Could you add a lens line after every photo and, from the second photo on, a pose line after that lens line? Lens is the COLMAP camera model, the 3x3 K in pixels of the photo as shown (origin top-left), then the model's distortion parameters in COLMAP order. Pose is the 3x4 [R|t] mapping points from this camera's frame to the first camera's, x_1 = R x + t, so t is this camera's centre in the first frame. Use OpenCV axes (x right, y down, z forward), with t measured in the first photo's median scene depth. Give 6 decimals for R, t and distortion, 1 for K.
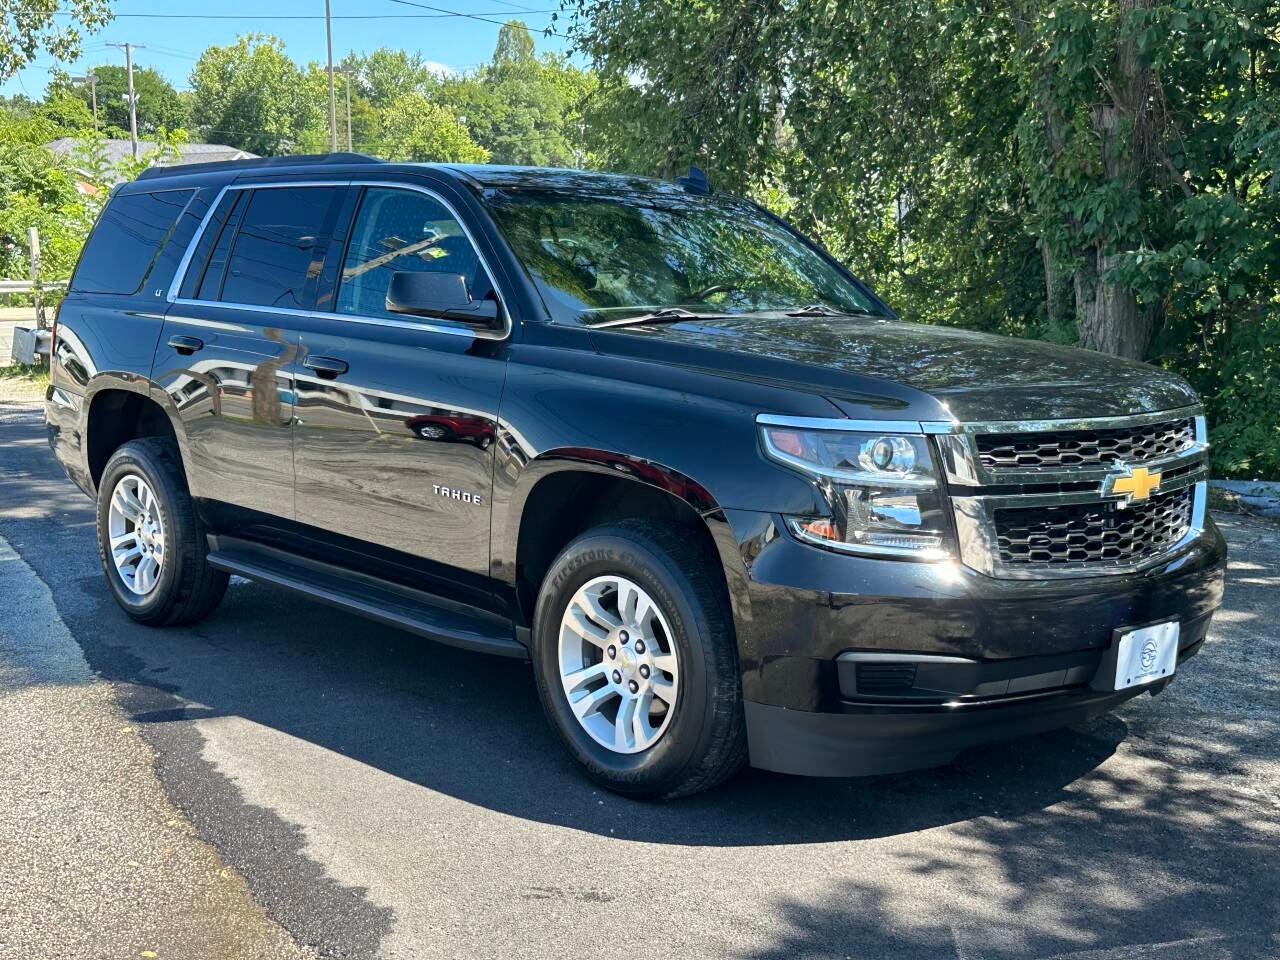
lens RADIAL K [[1585.7, 0, 638.5], [0, 1585.7, 485.7], [0, 0, 1]] dist [0.100304, 0.000000]
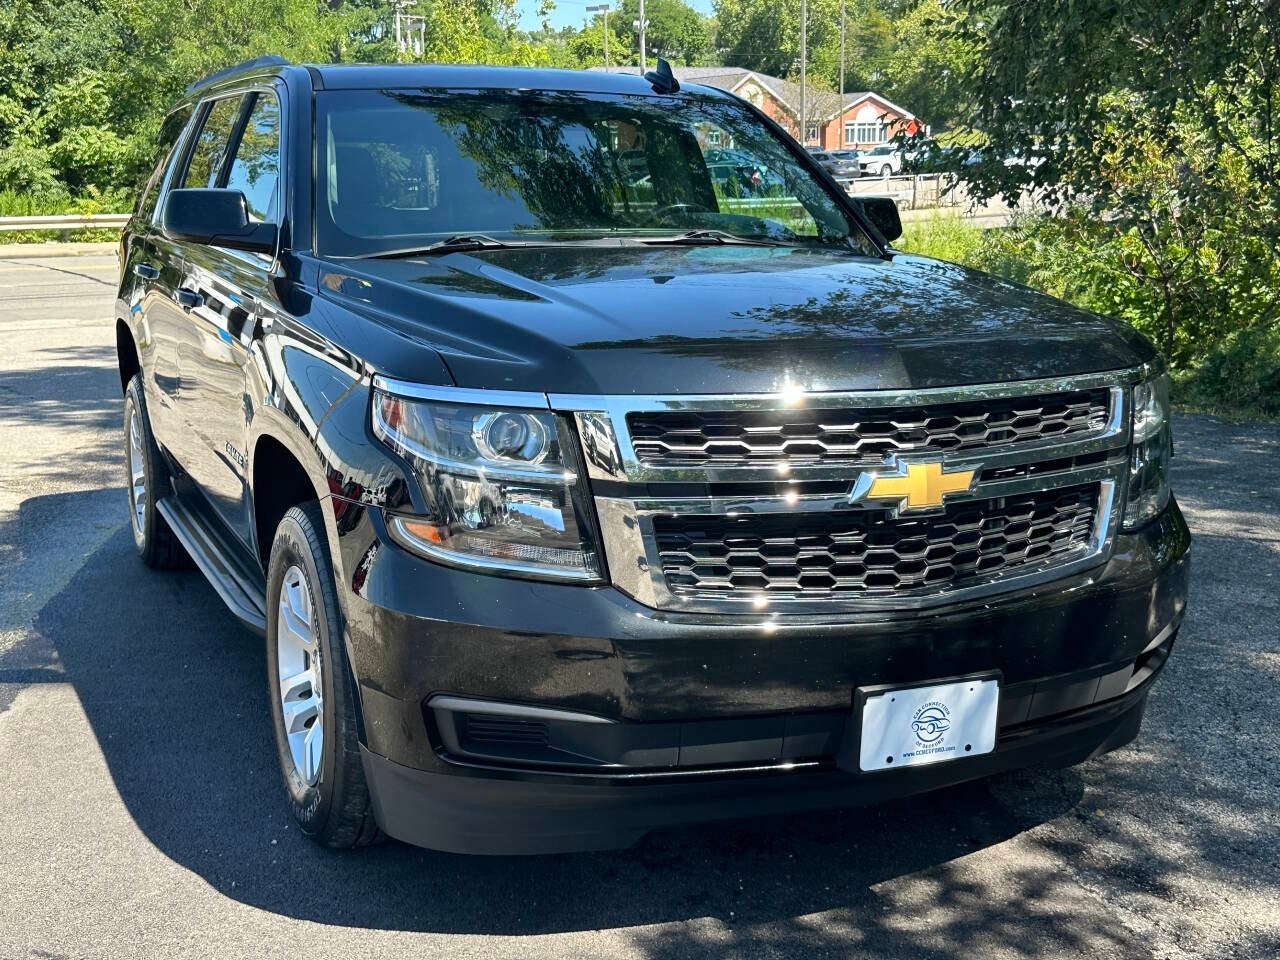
lens RADIAL K [[1585.7, 0, 642.0], [0, 1585.7, 472.1], [0, 0, 1]] dist [0.100304, 0.000000]
pose [[0.947428, 0.045375, -0.316736, 0.385492], [-0.031976, 0.998365, 0.047377, -0.034036], [0.318368, -0.034759, 0.947330, 0.267743]]
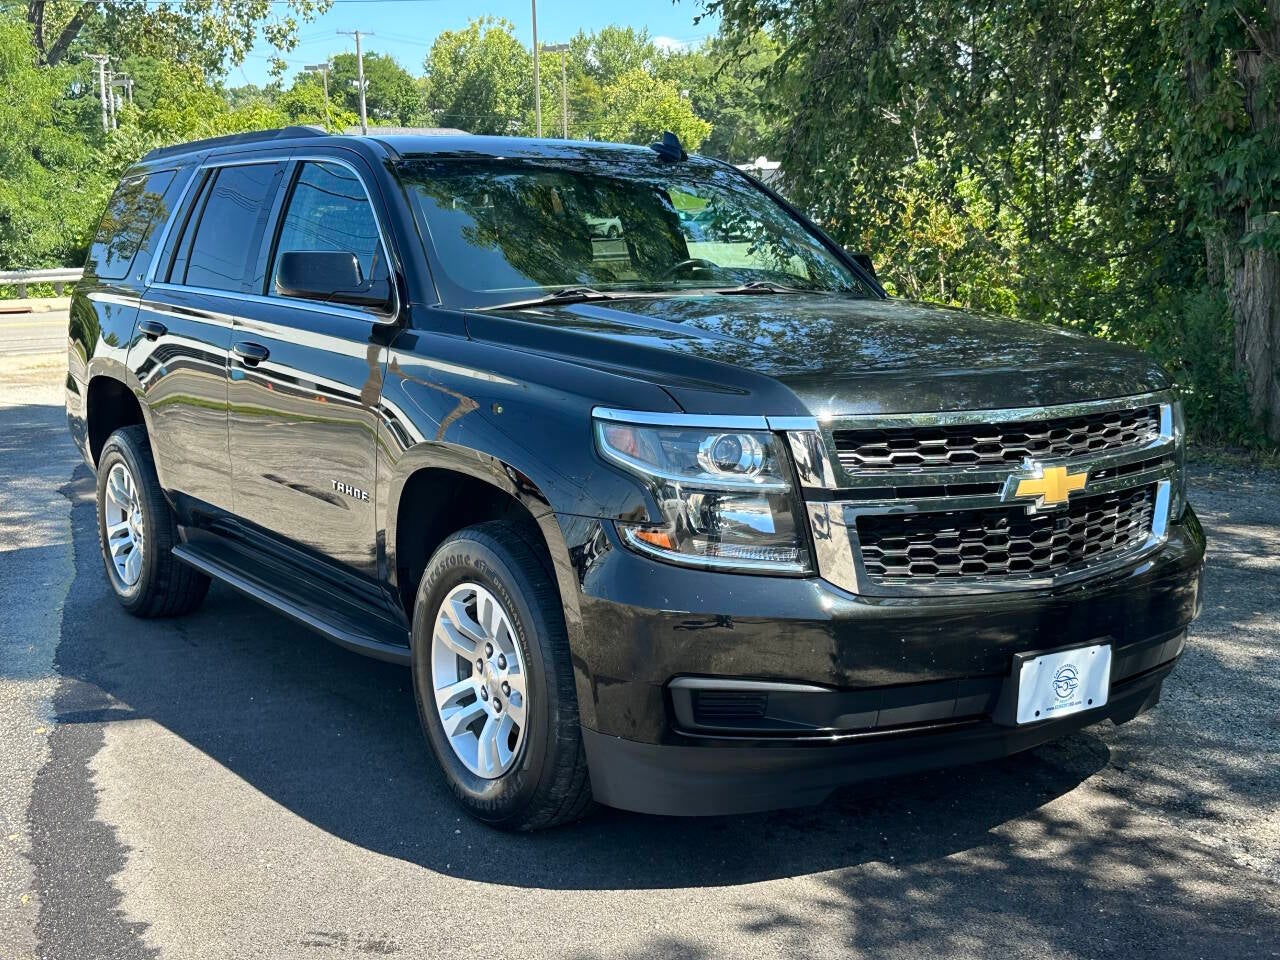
lens RADIAL K [[1585.7, 0, 639.0], [0, 1585.7, 478.5], [0, 0, 1]] dist [0.100304, 0.000000]
pose [[0.989264, 0.003443, -0.146102, 0.200090], [-0.001661, 0.999923, 0.012314, -0.014085], [0.146133, -0.011939, 0.989193, 0.104724]]
